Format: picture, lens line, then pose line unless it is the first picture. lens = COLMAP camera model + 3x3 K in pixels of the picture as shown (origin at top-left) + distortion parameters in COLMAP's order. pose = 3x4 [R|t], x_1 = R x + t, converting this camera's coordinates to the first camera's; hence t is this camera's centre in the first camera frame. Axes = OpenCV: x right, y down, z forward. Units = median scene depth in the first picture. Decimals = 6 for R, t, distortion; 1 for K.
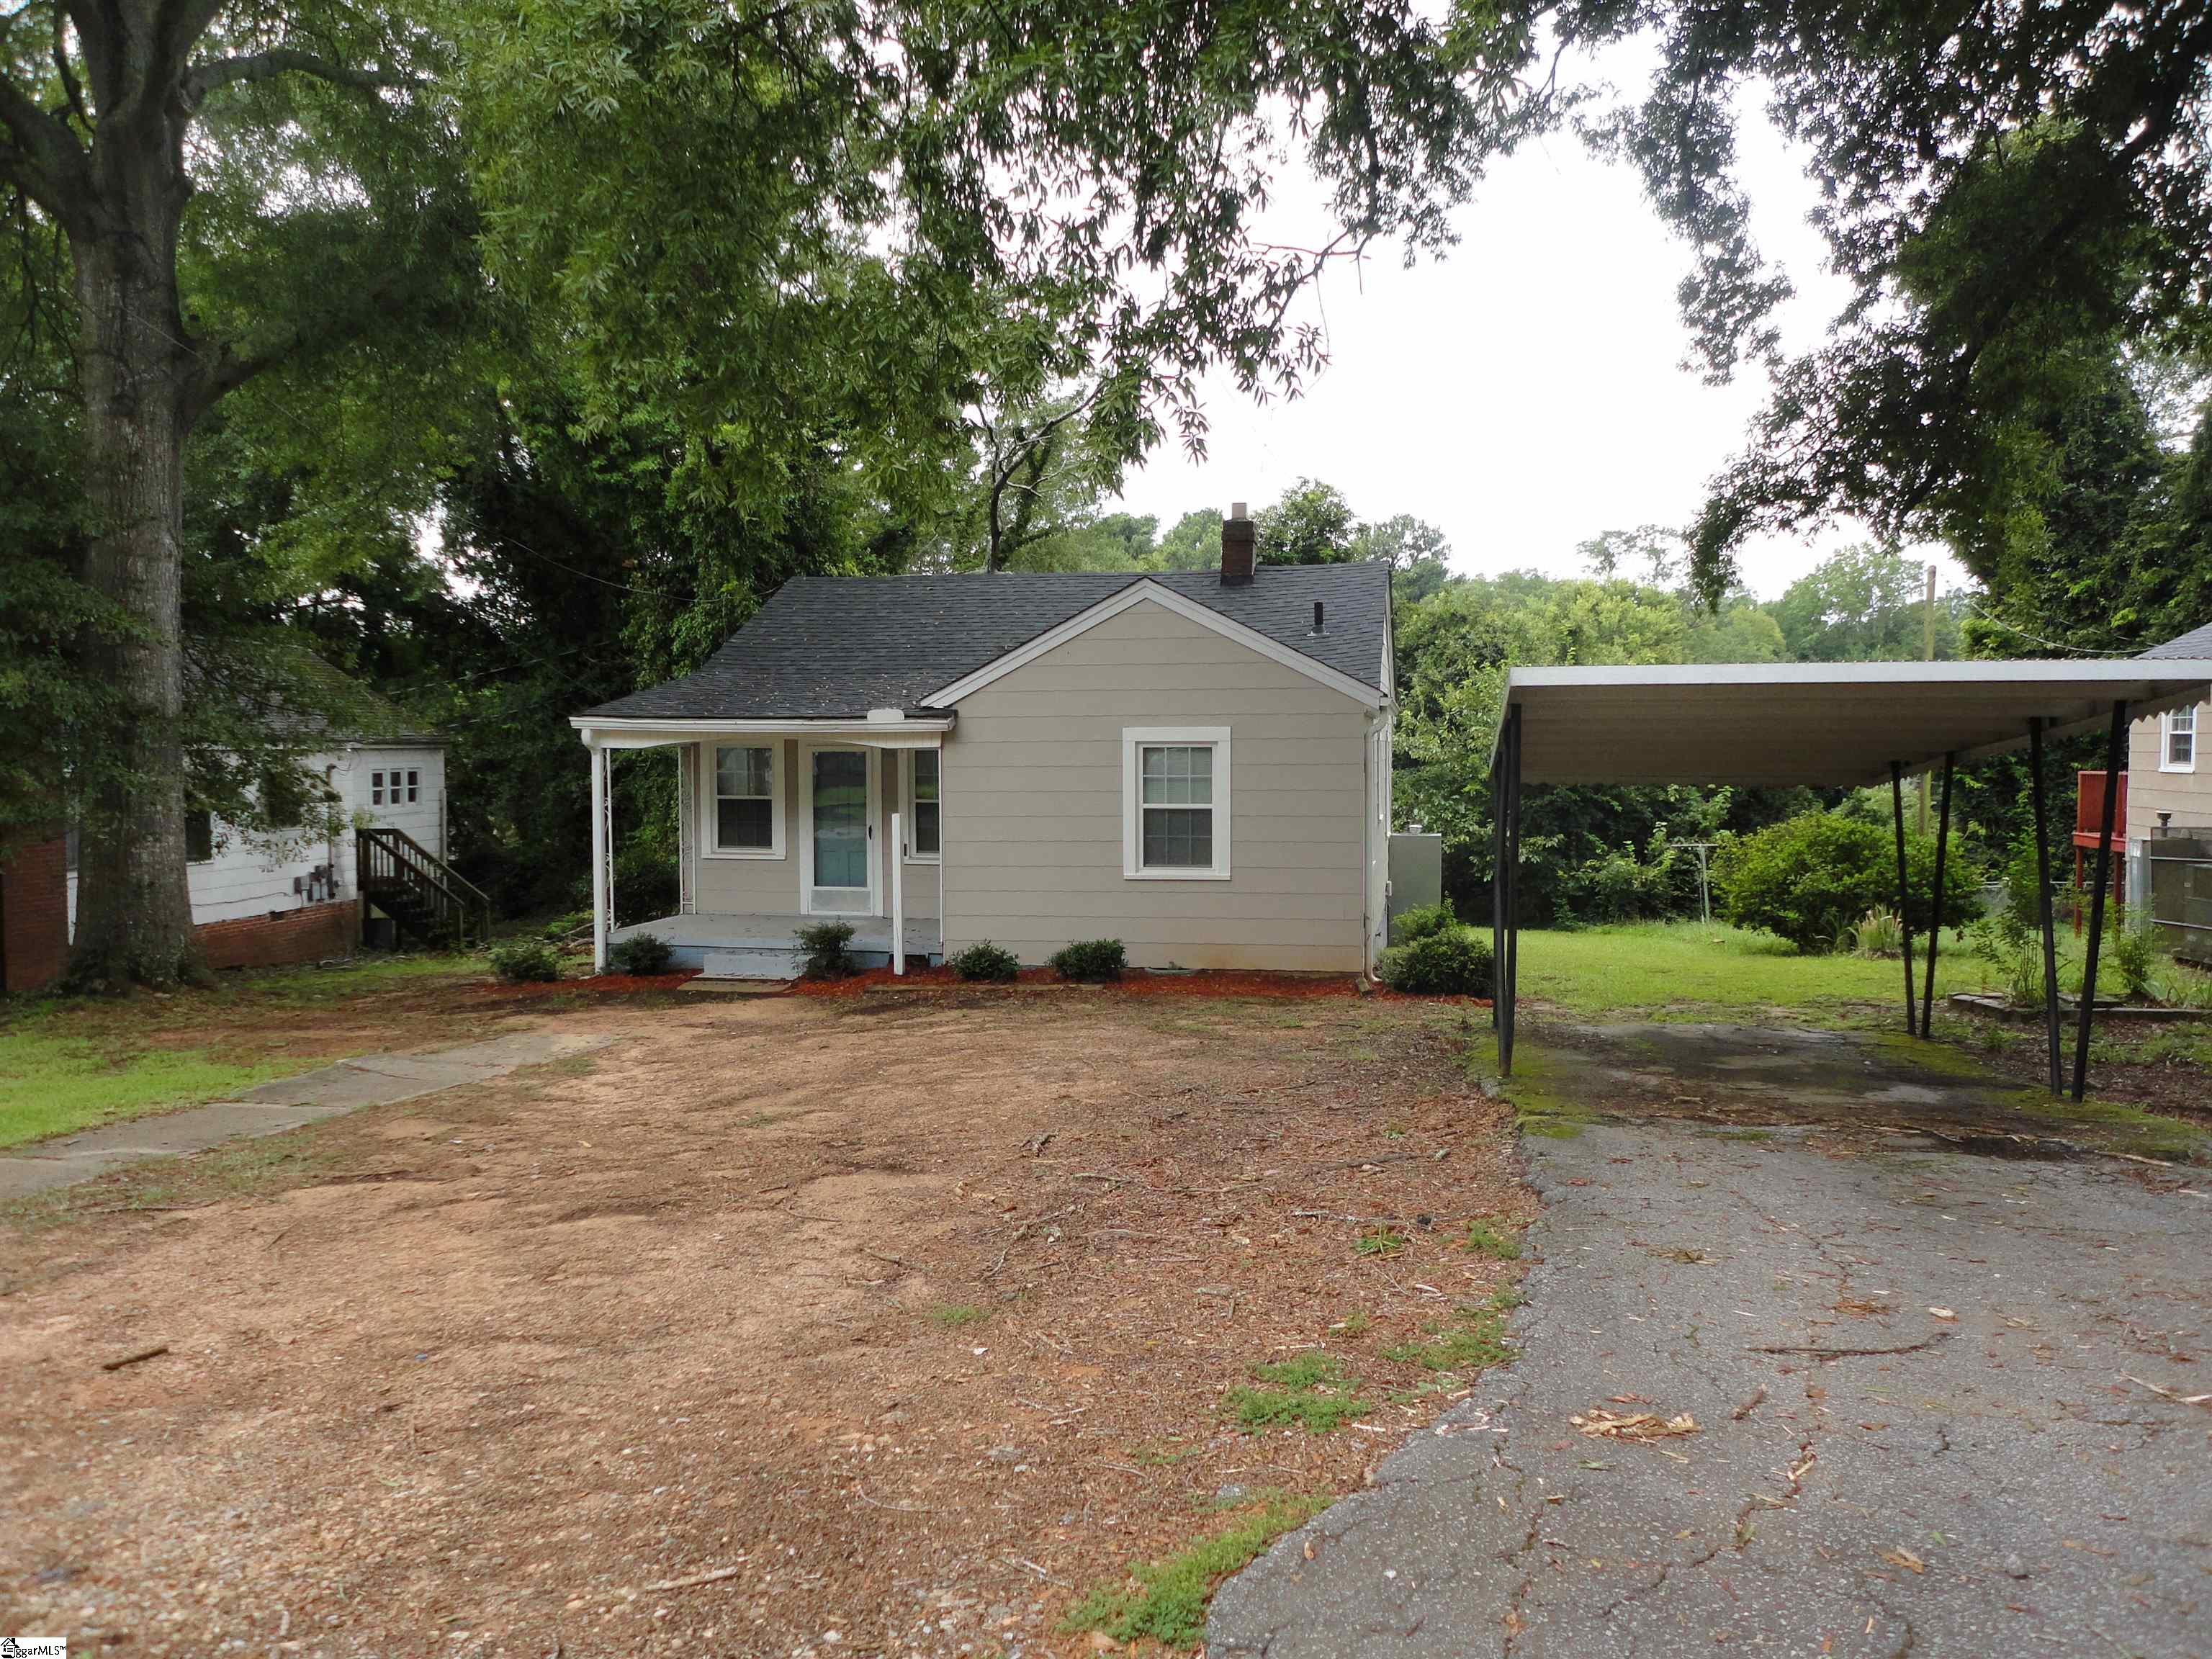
lens RADIAL K [[1666.5, 0, 1102.9], [0, 1666.5, 826.4], [0, 0, 1]] dist [0.054045, 0.003125]
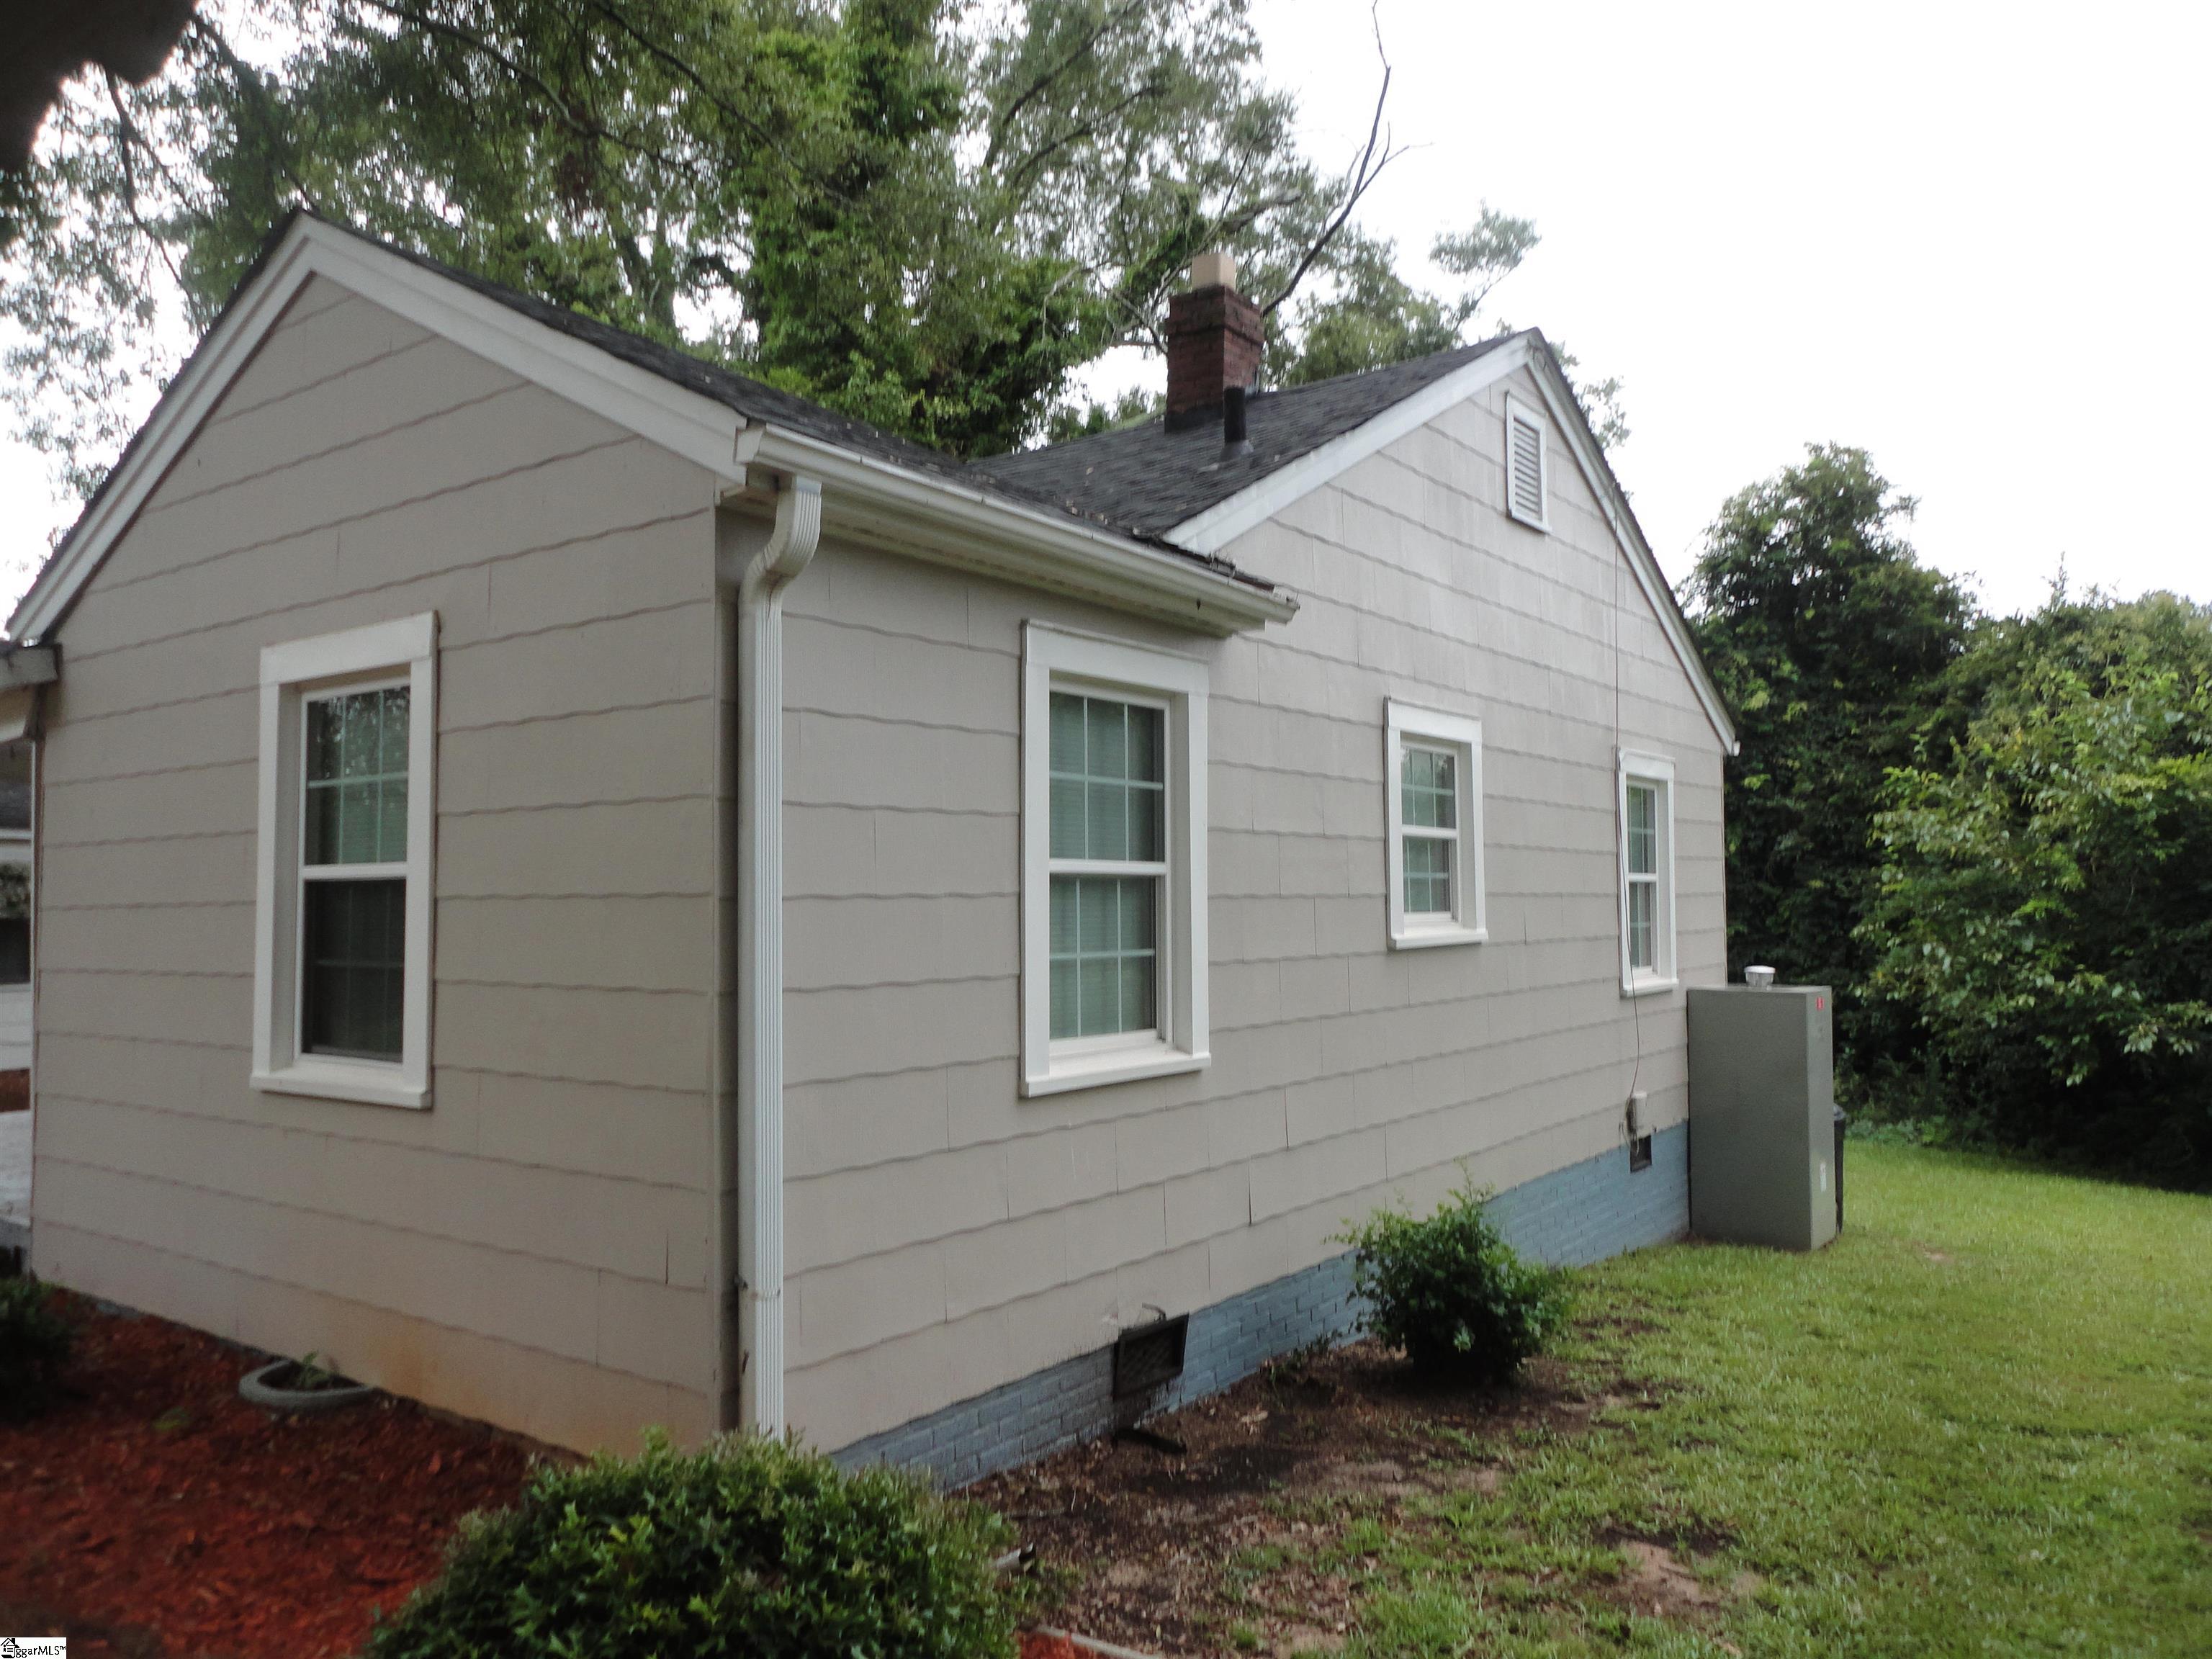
lens RADIAL K [[1652.8, 0, 1112.3], [0, 1652.8, 829.3], [0, 0, 1]] dist [0.038481, -0.000899]
pose [[0.916257, -0.021281, -0.400025, 0.200028], [-0.014760, 0.996117, -0.086799, 0.003935], [0.400319, 0.085434, 0.912385, 0.487042]]
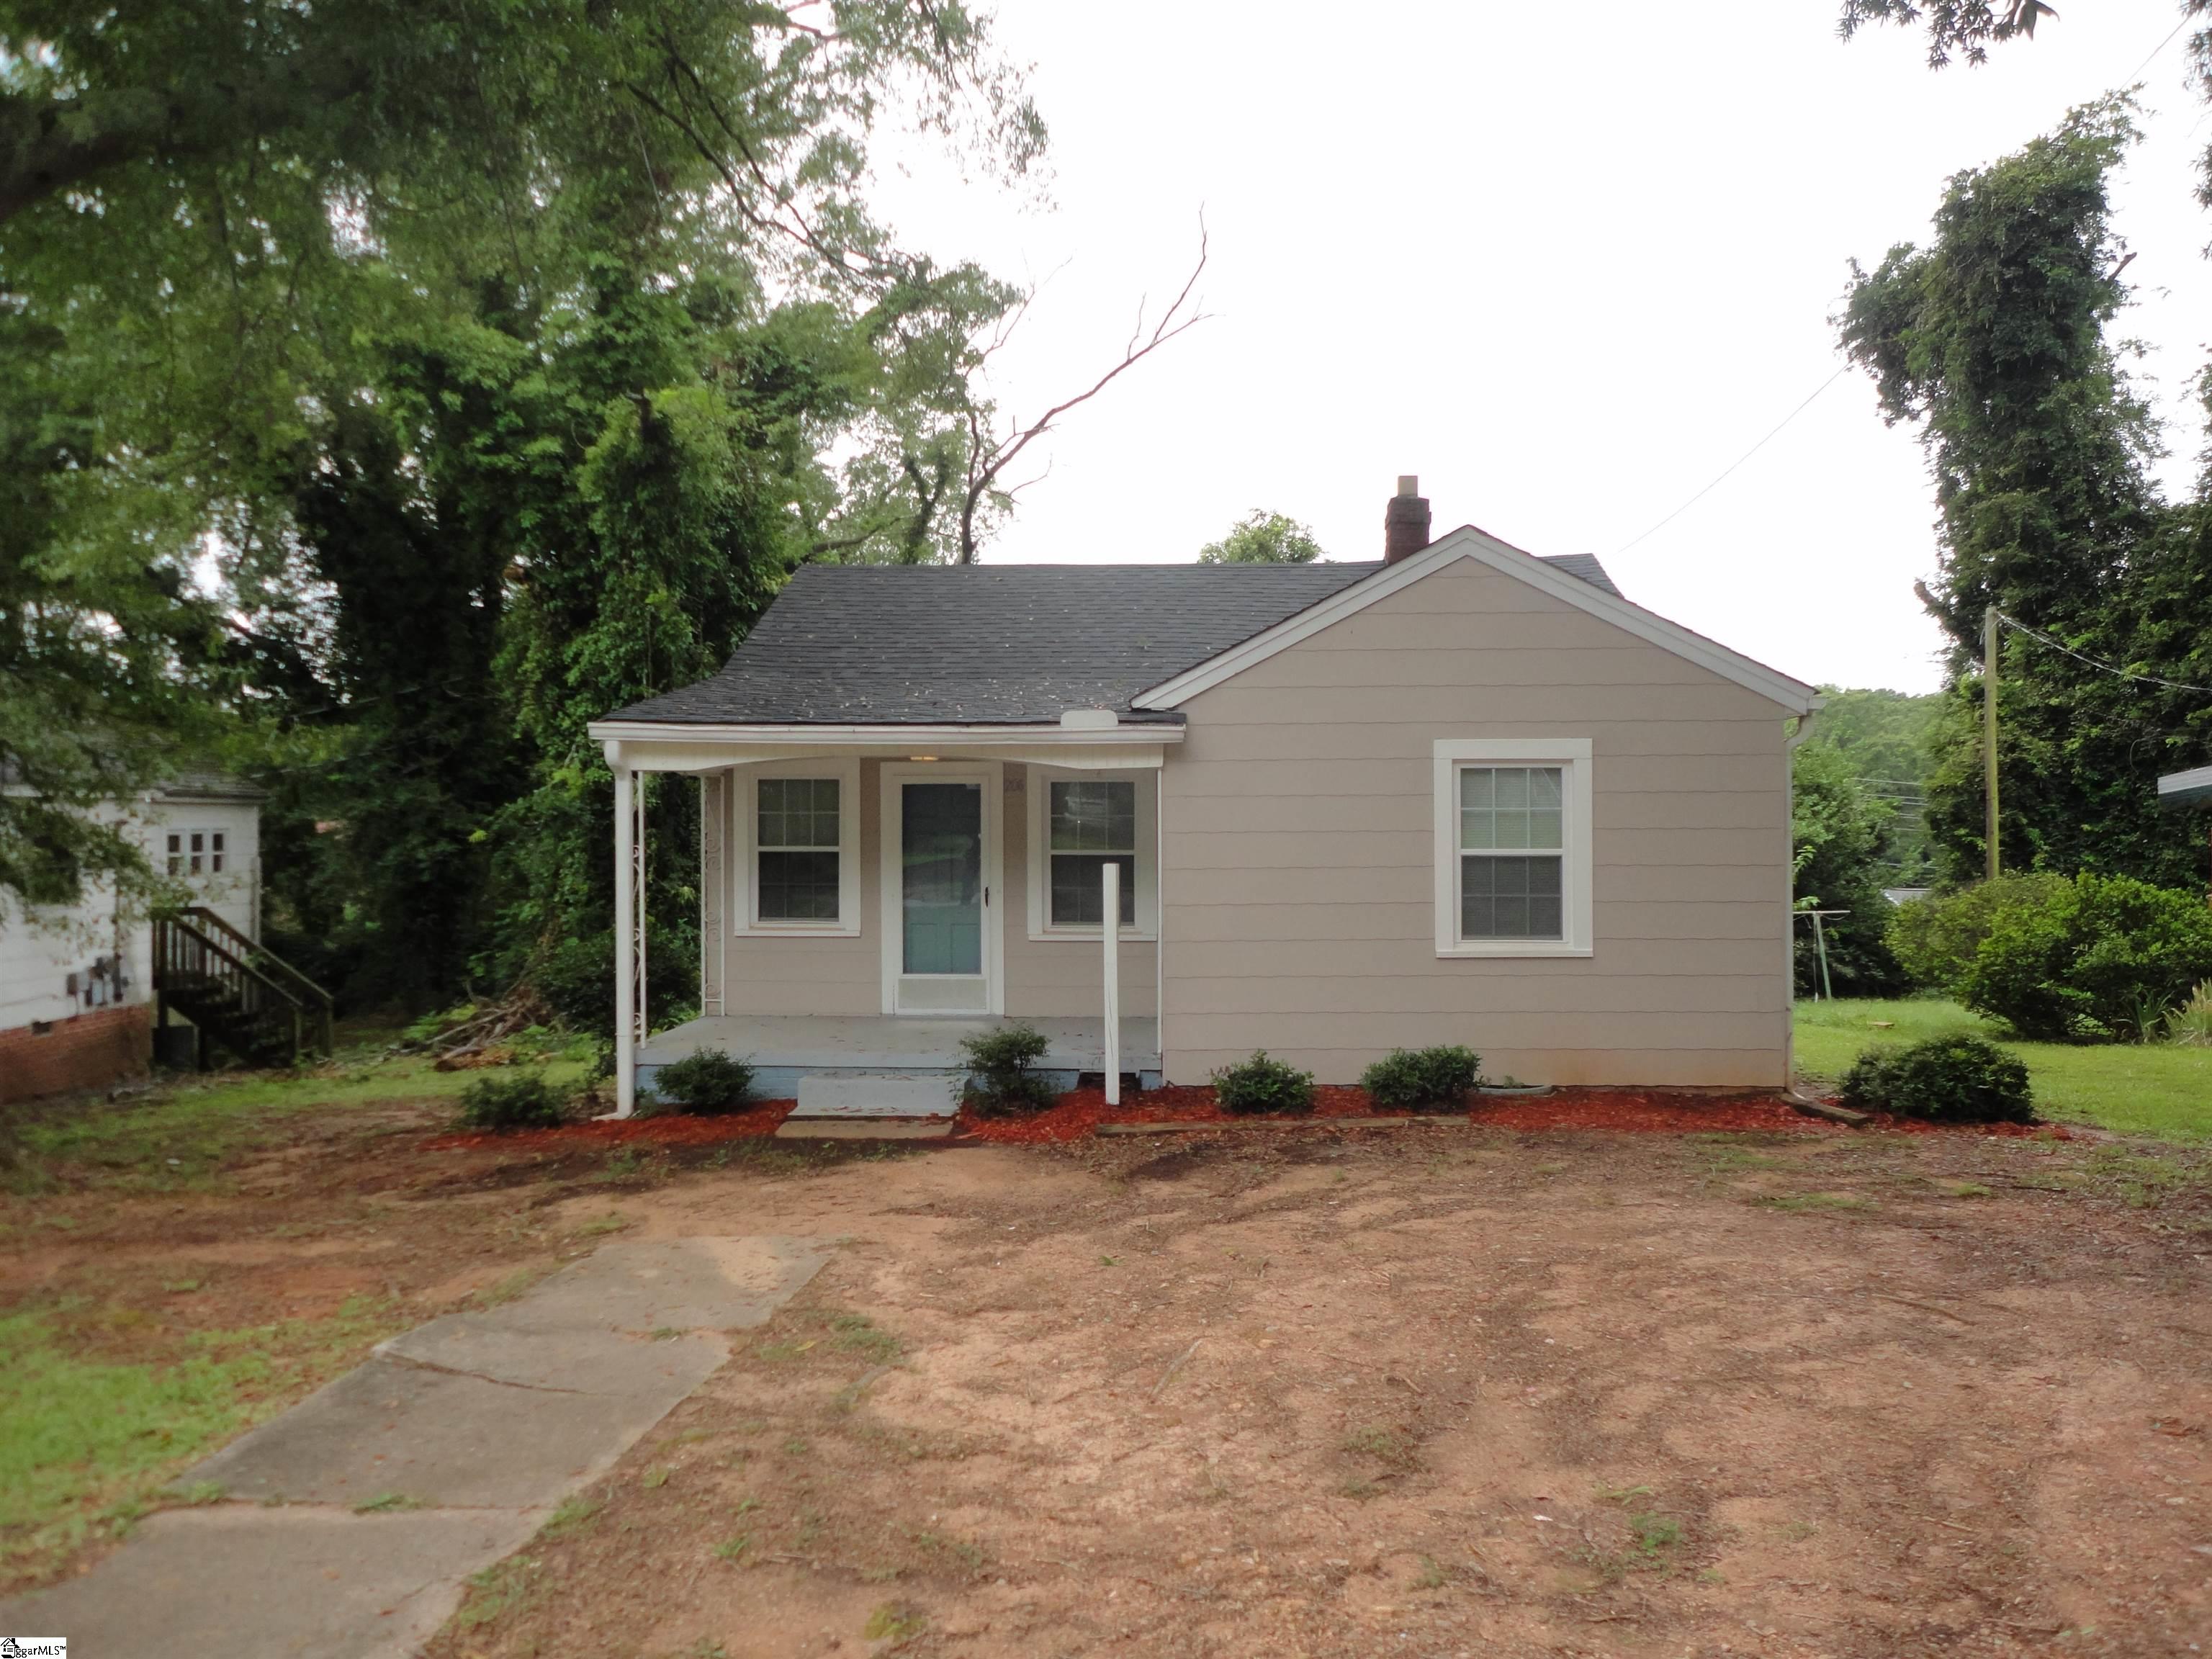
lens RADIAL K [[1652.8, 0, 1112.3], [0, 1652.8, 829.3], [0, 0, 1]] dist [0.038481, -0.000899]
pose [[0.988936, -0.001589, 0.148334, -0.142629], [0.008699, 0.998843, -0.047299, 0.006411], [-0.148087, 0.048066, 0.987806, 0.219563]]
